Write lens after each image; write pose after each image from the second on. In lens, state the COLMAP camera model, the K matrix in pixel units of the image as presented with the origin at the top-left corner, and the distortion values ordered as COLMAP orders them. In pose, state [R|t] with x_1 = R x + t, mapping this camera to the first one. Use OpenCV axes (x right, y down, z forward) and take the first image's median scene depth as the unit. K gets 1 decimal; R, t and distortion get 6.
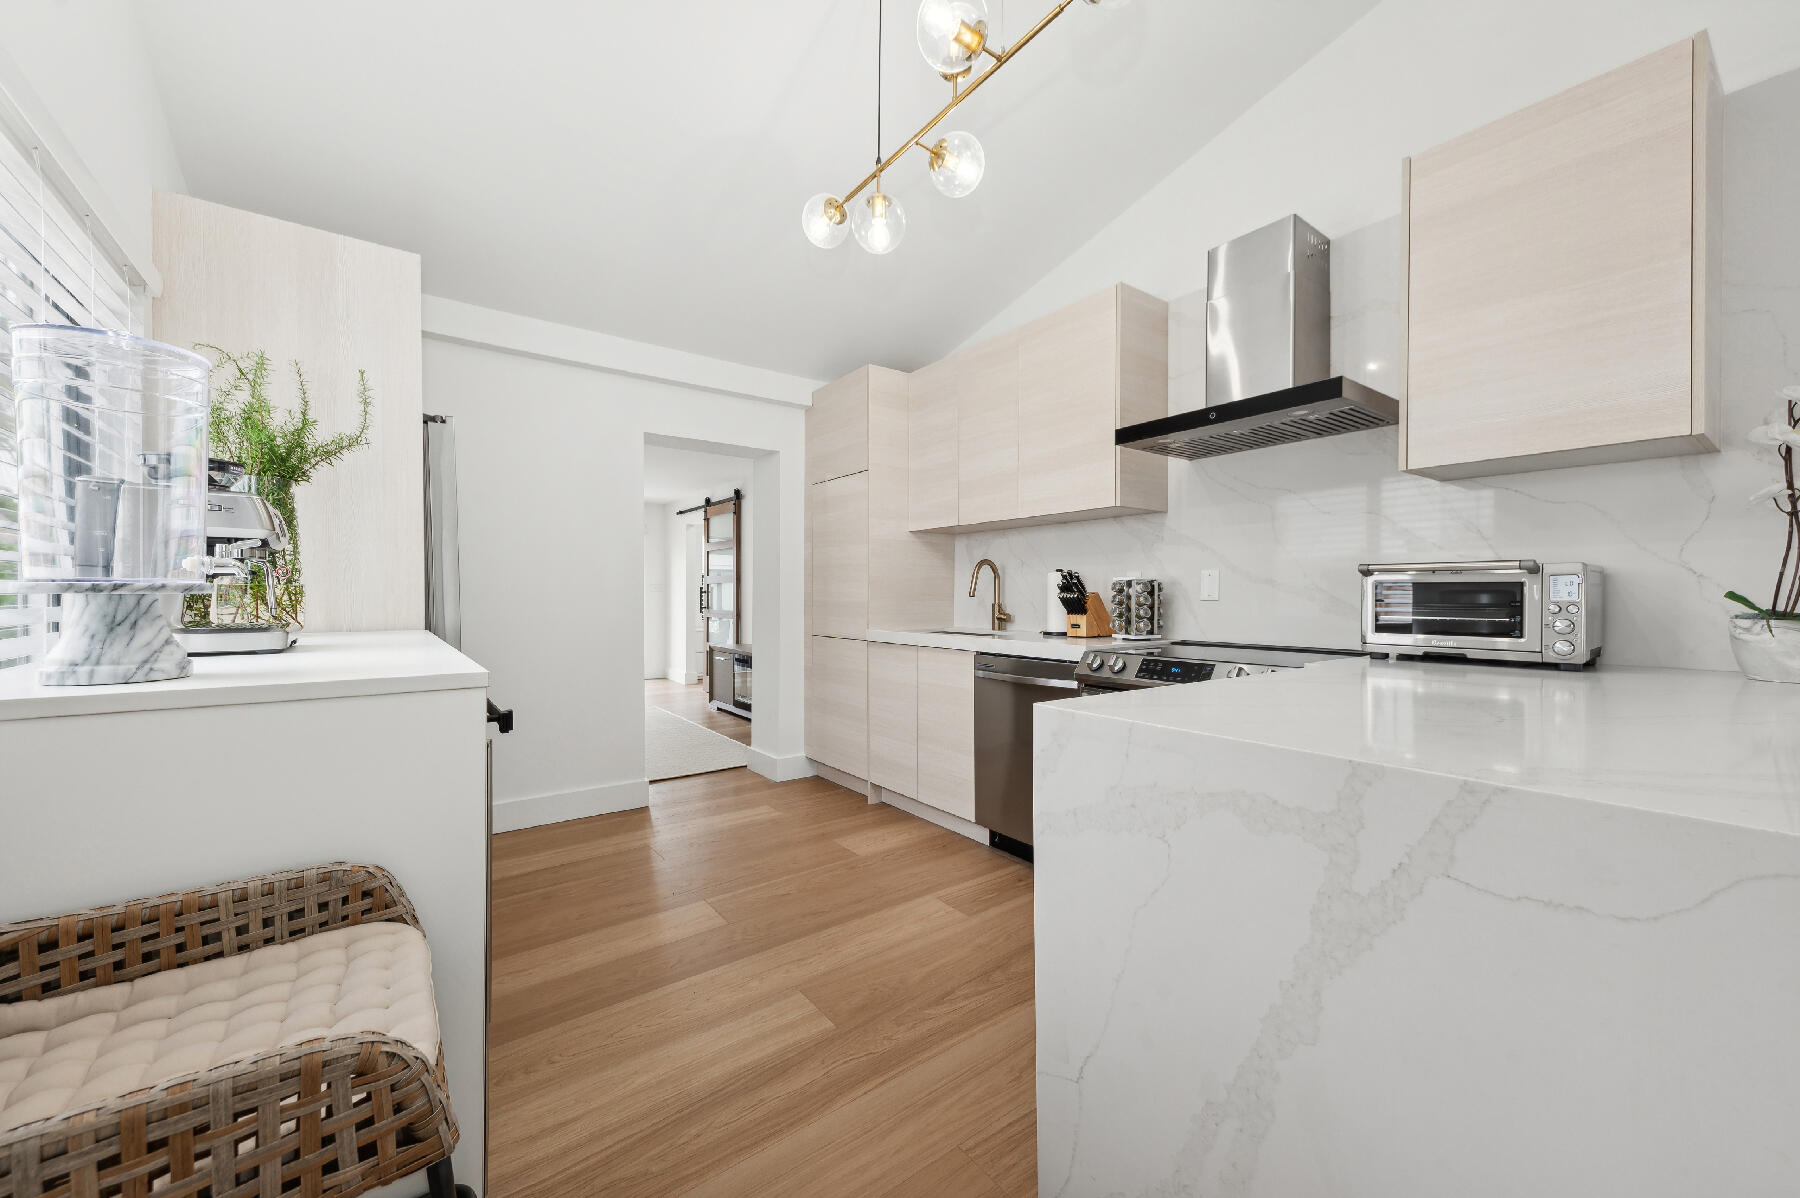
lens RADIAL K [[699.0, 0, 902.1], [0, 699.0, 597.5], [0, 0, 1]] dist [0.000009, -0.000009]
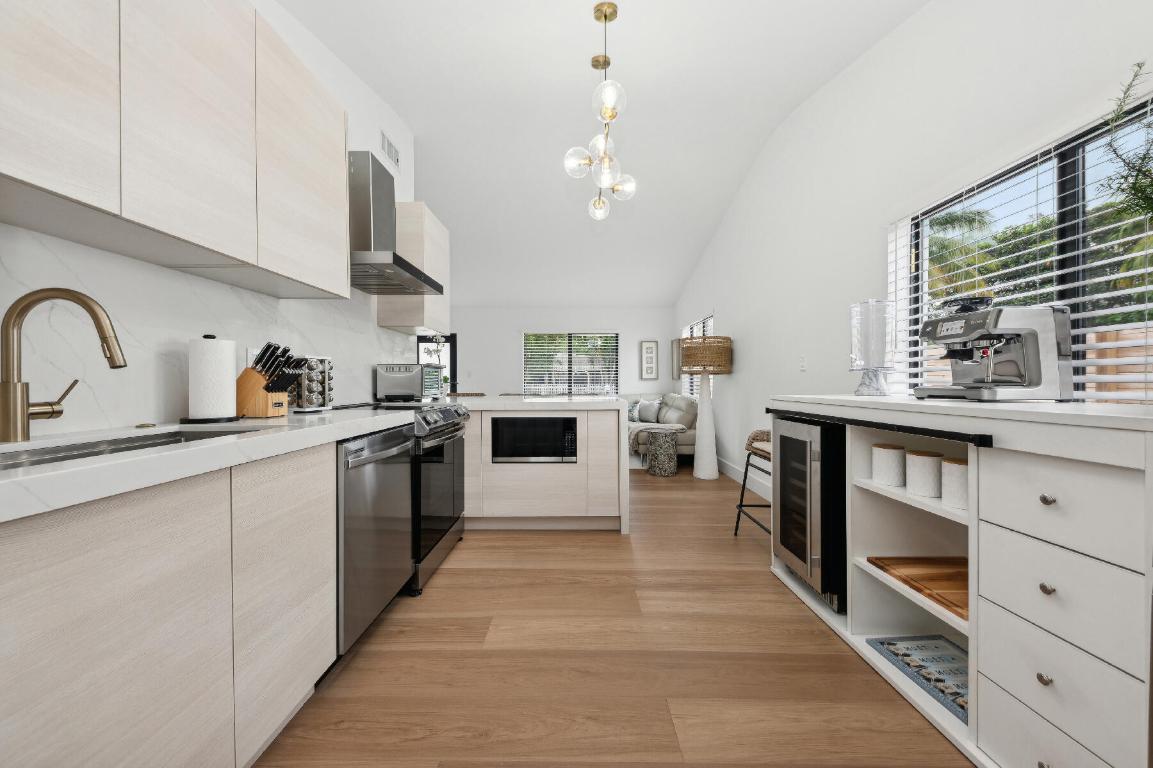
lens RADIAL K [[392.8, 0, 578.3], [0, 392.8, 382.6], [0, 0, 1]] dist [0.000798, 0.000011]
pose [[-0.800360, -0.000653, 0.599520, -0.486265], [0.002978, 0.999983, 0.005065, 0.013487], [-0.599513, 0.005839, -0.800344, 1.527783]]
